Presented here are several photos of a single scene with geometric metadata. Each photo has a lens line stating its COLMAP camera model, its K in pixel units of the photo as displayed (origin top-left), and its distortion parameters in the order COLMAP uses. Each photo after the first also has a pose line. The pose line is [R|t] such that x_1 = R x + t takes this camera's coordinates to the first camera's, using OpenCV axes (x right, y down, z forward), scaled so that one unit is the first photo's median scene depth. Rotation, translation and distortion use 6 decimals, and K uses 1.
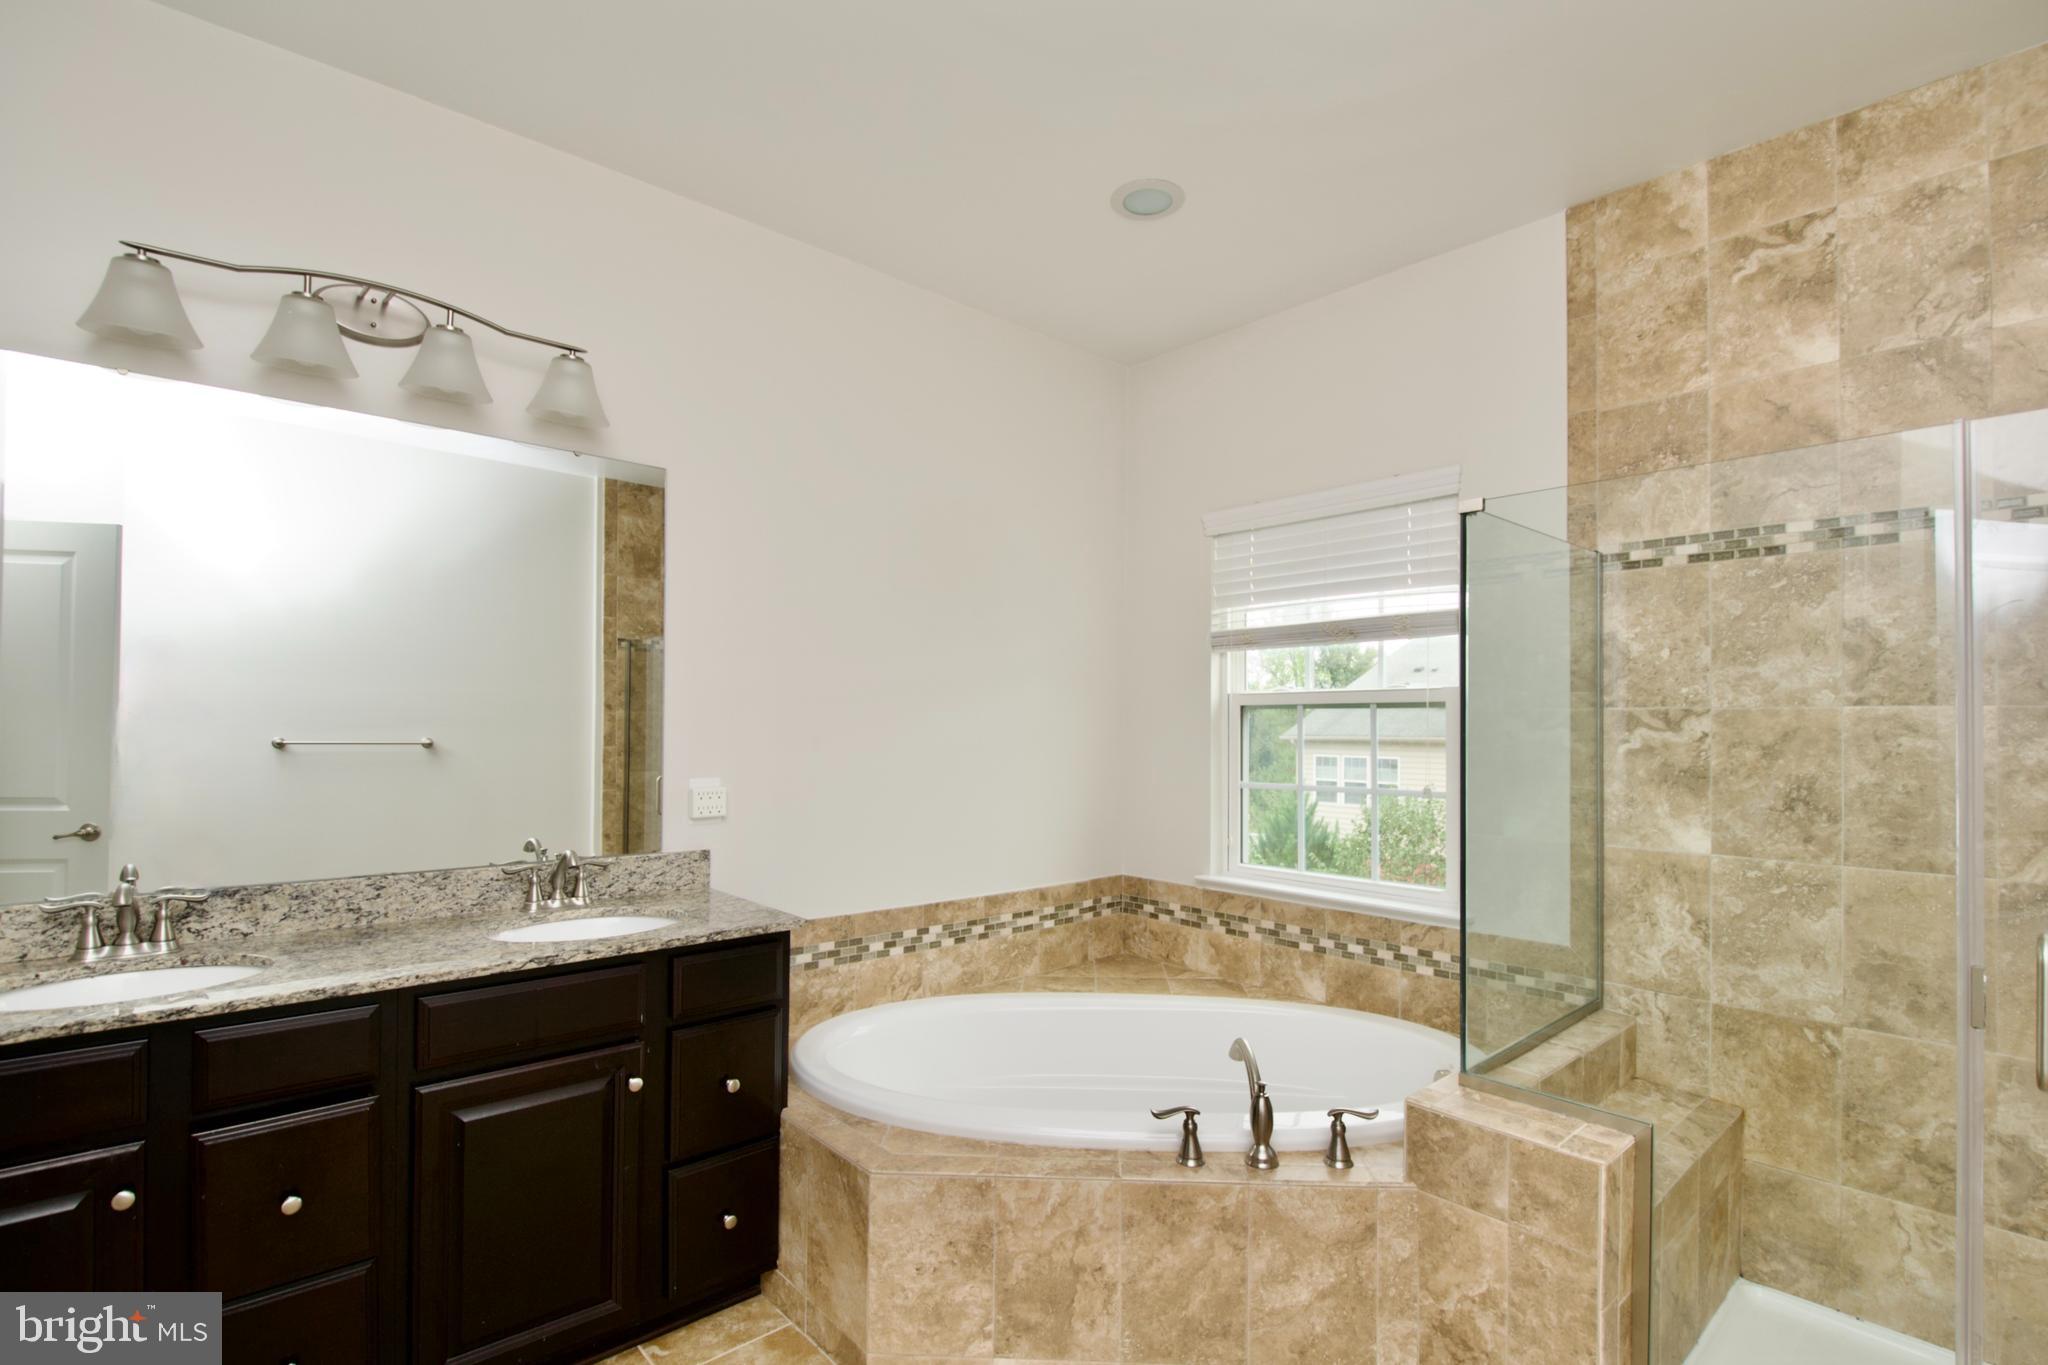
lens RADIAL K [[946.2, 0, 1043.6], [0, 946.2, 715.3], [0, 0, 1]] dist [0.012397, -0.015140]
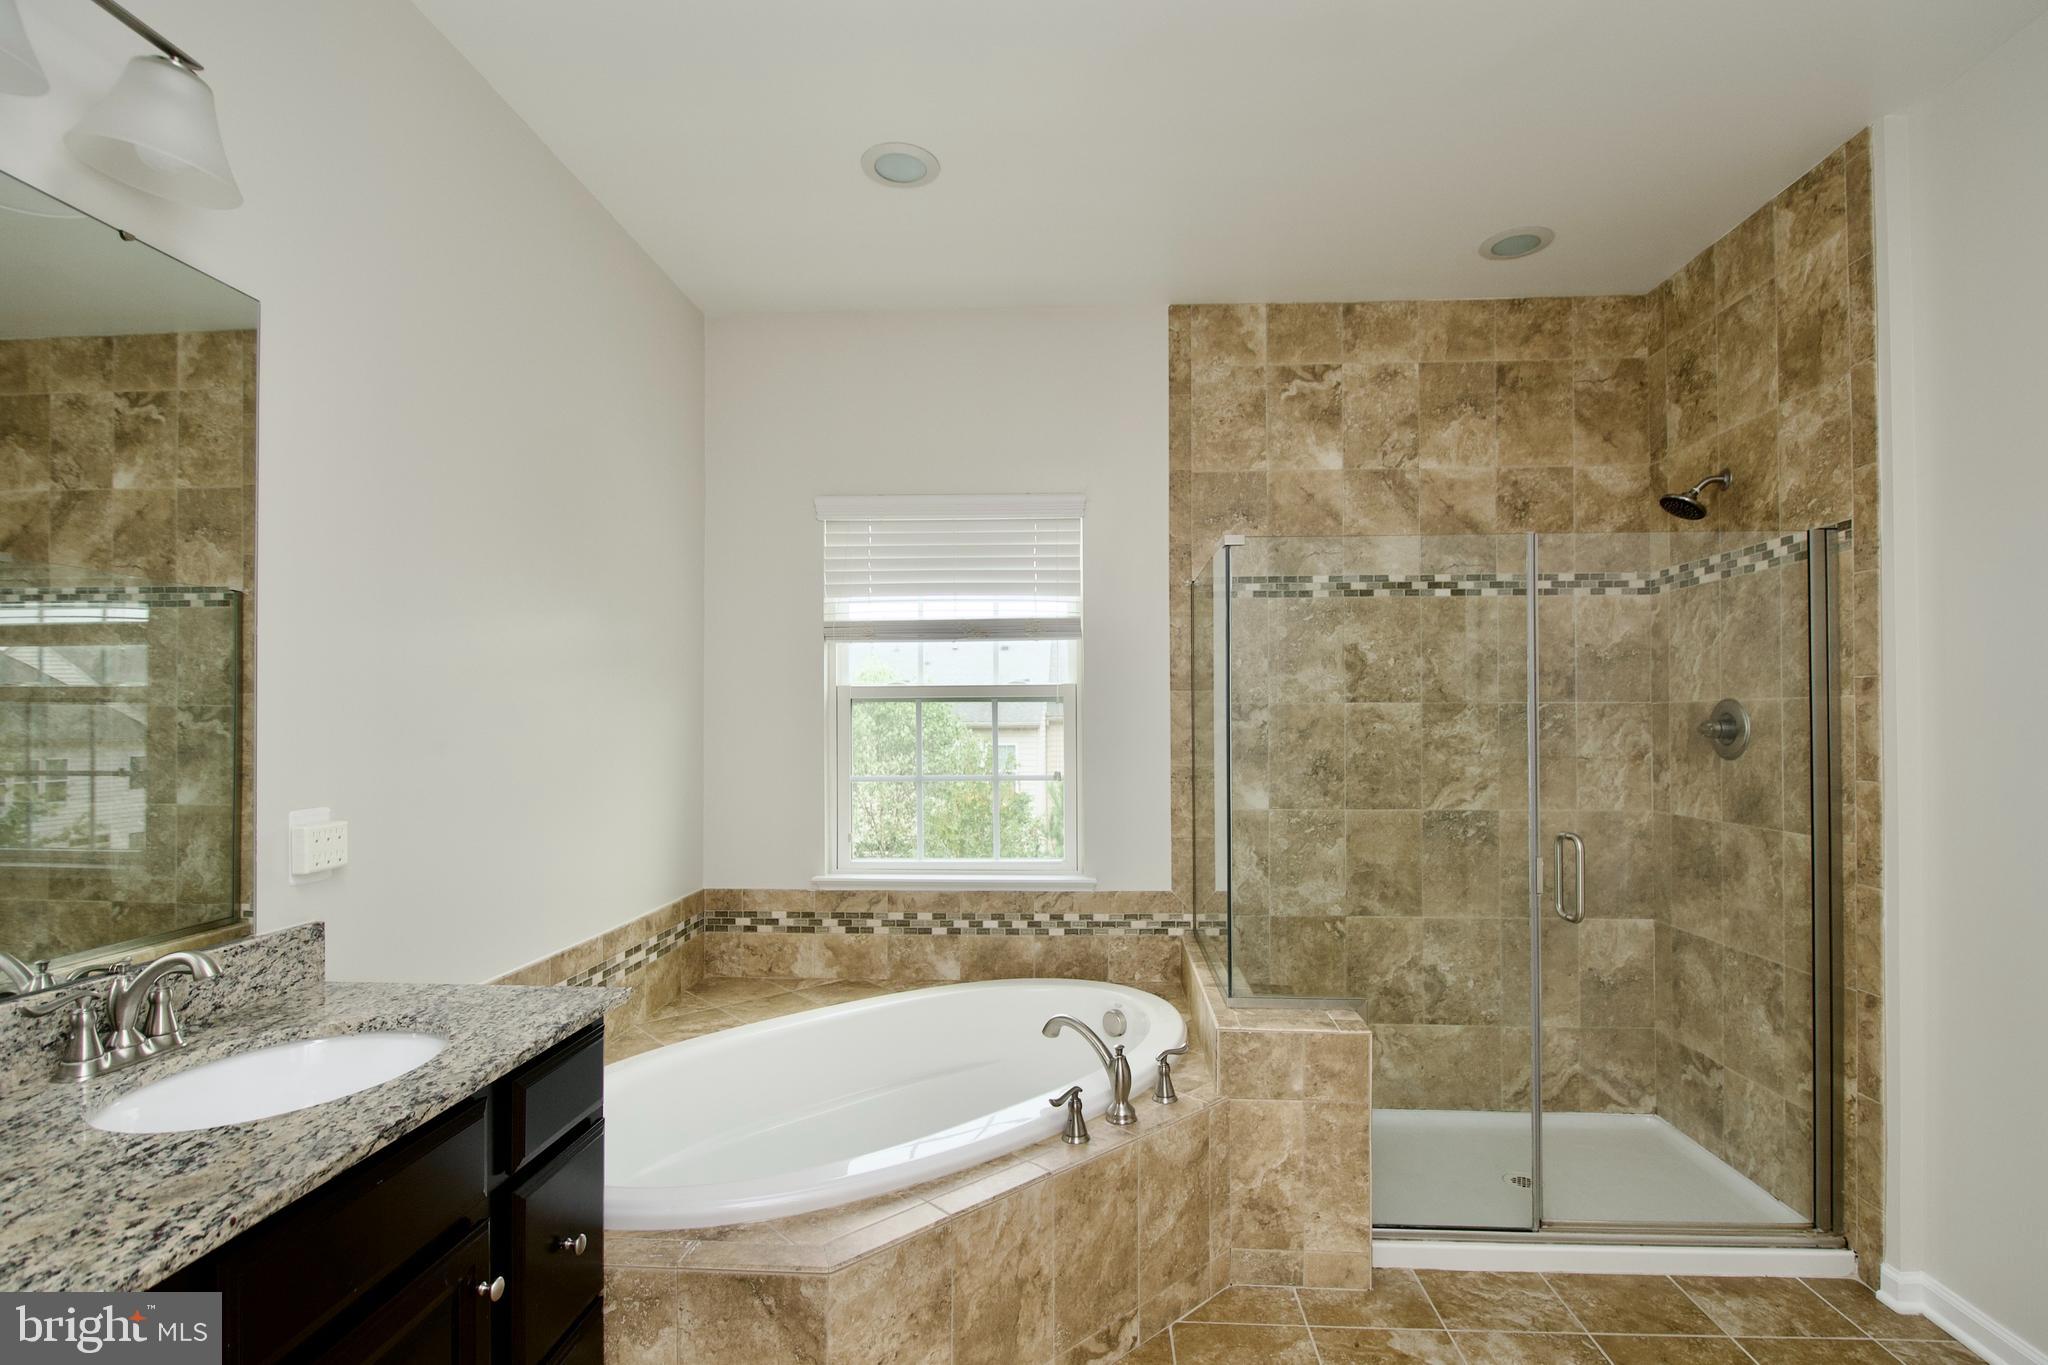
lens RADIAL K [[946.2, 0, 1043.6], [0, 946.2, 715.3], [0, 0, 1]] dist [0.012397, -0.015140]
pose [[0.718074, -0.004747, 0.695951, -0.499352], [-0.000214, 0.999975, 0.007042, 0.000021], [-0.695967, -0.005206, 0.718055, 0.239282]]
